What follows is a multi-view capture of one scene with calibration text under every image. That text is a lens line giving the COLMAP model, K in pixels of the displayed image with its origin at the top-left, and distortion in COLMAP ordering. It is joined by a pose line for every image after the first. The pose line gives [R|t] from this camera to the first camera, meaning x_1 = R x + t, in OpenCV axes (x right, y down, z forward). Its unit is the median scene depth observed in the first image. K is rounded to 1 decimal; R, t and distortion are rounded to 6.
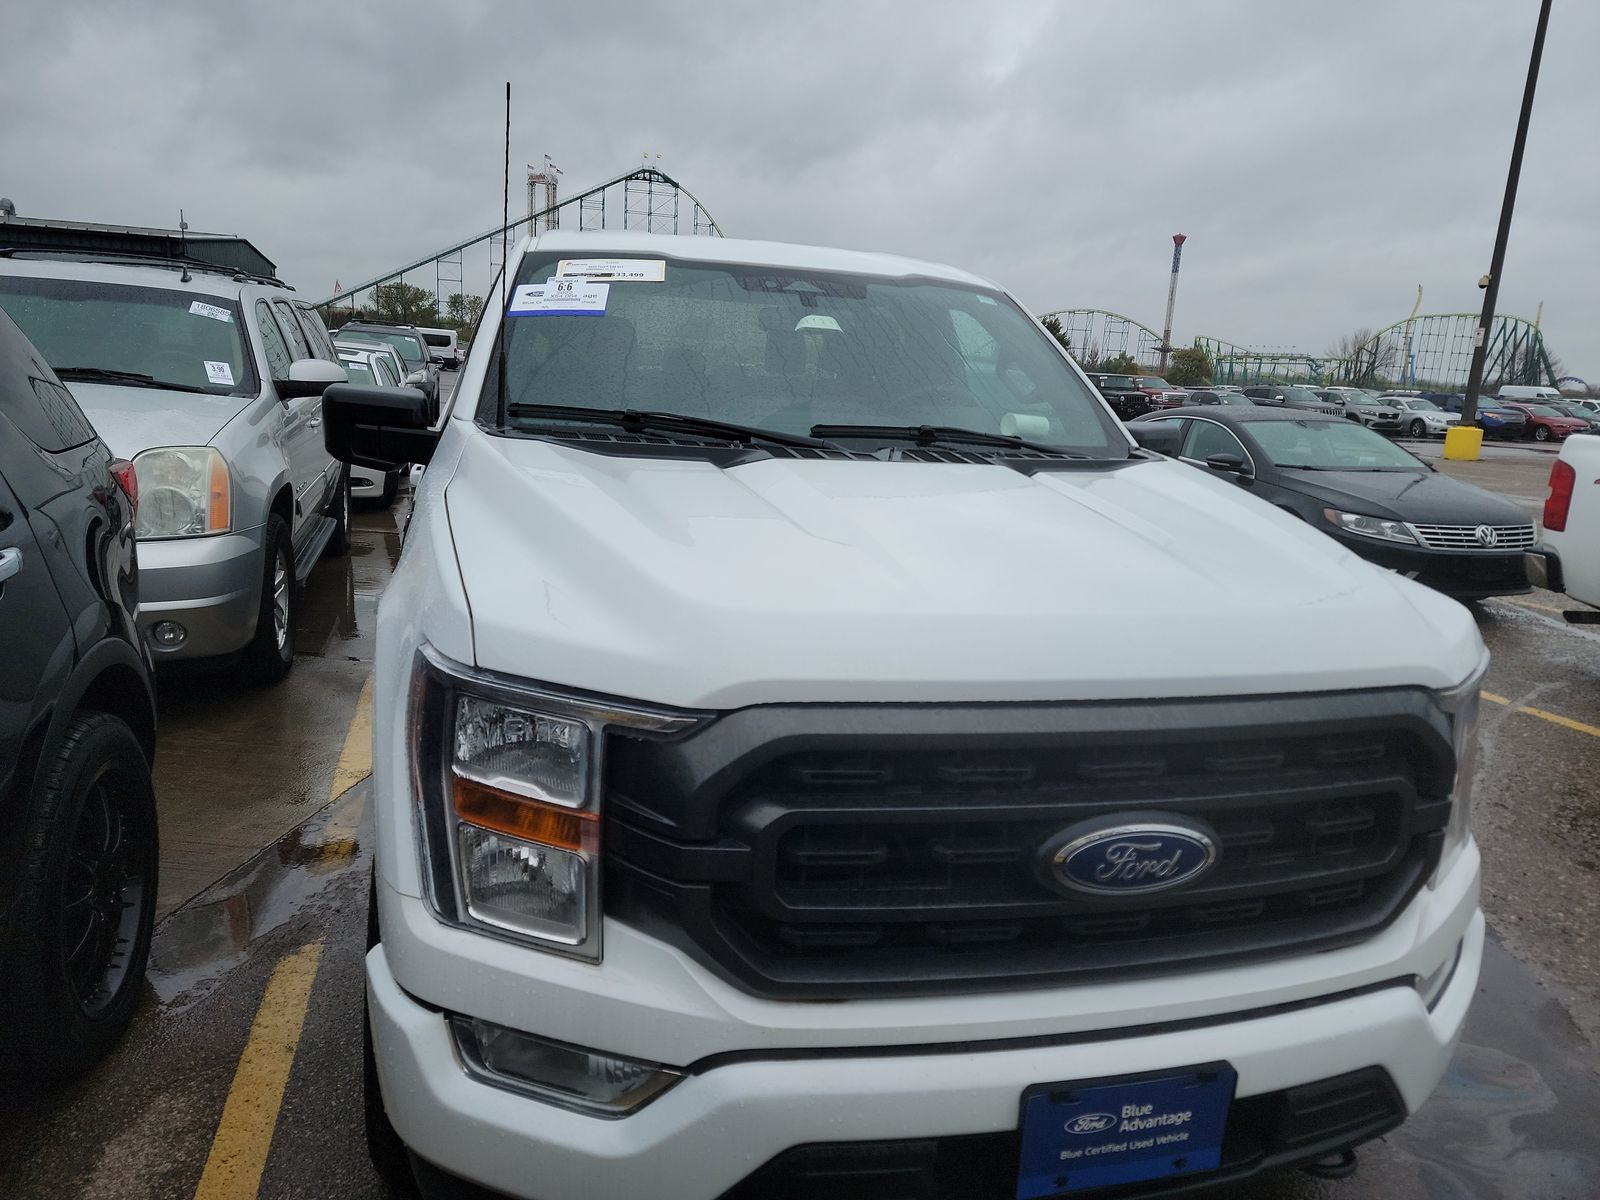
lens RADIAL K [[1093.4, 0, 801.1], [0, 1093.4, 637.0], [0, 0, 1]] dist [0.090516, -0.060456]
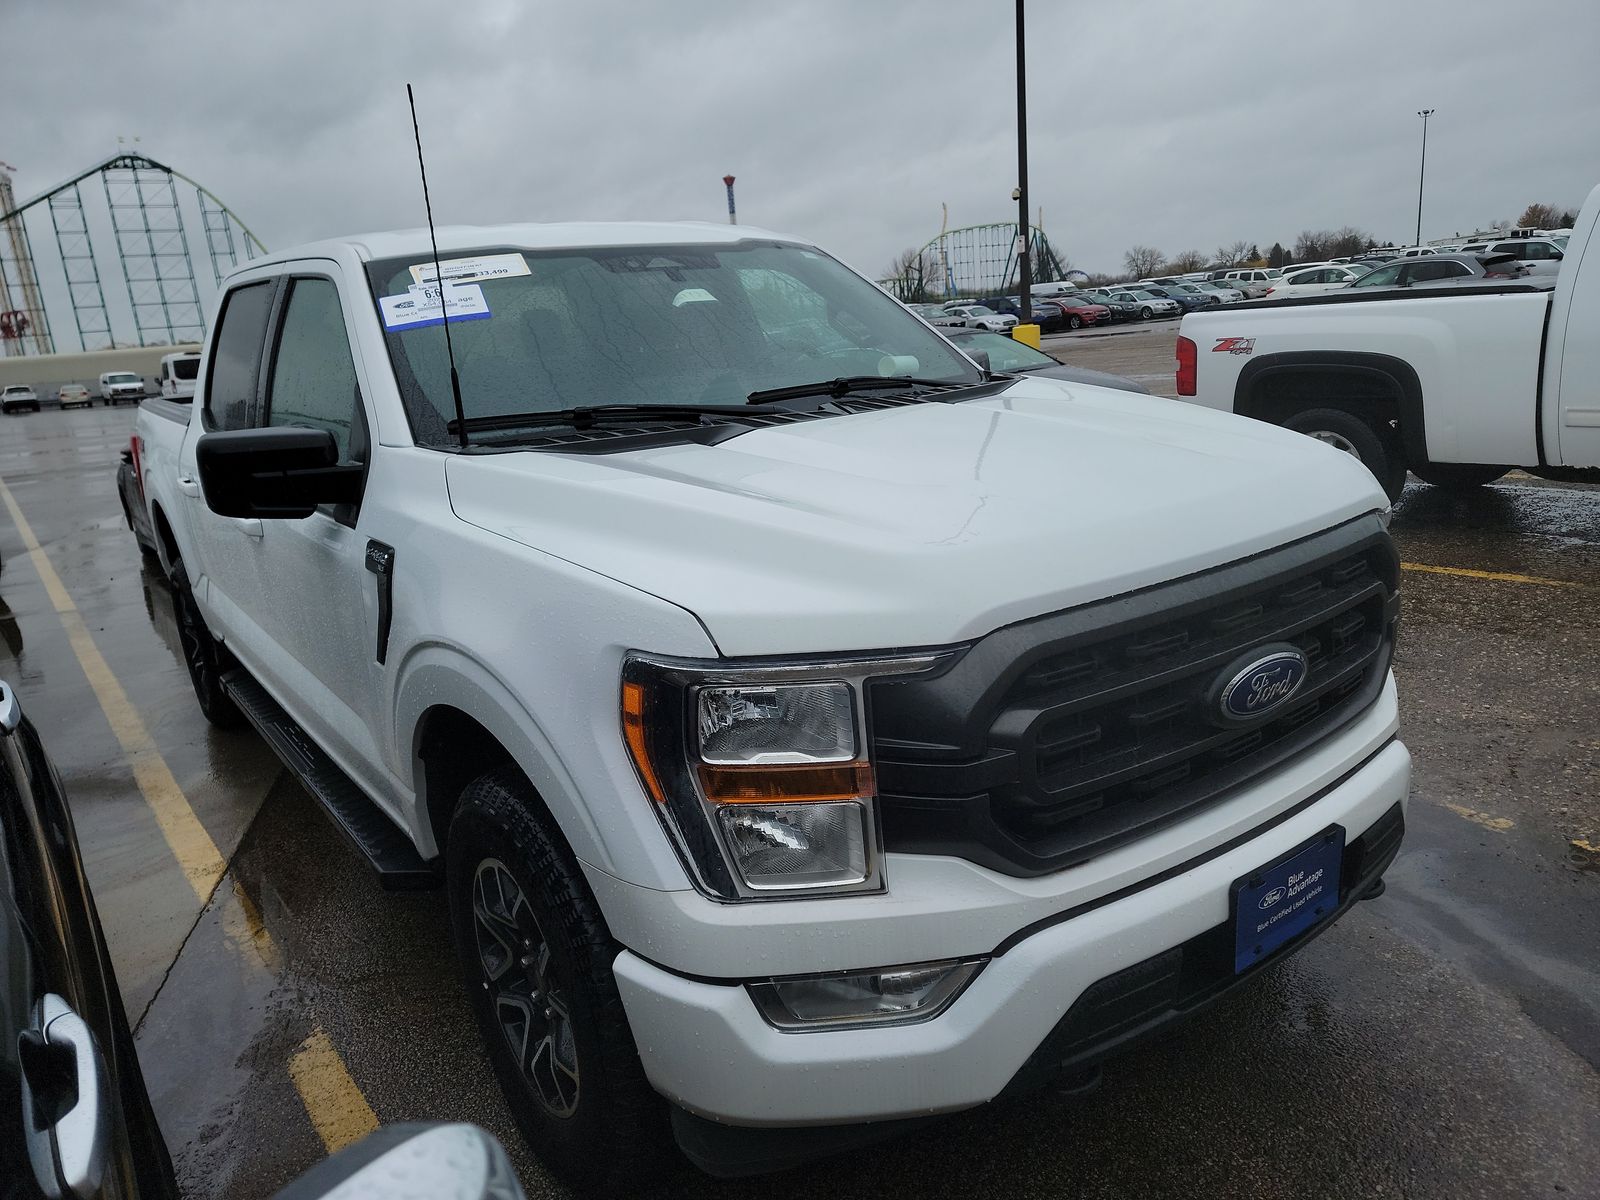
lens RADIAL K [[1099.6, 0, 805.5], [0, 1099.6, 651.5], [0, 0, 1]] dist [0.079899, -0.065782]
pose [[0.925693, -0.230010, 0.300313, -0.292845], [0.216270, 0.973156, 0.078705, -0.024374], [-0.310354, -0.007908, 0.950588, -0.014296]]
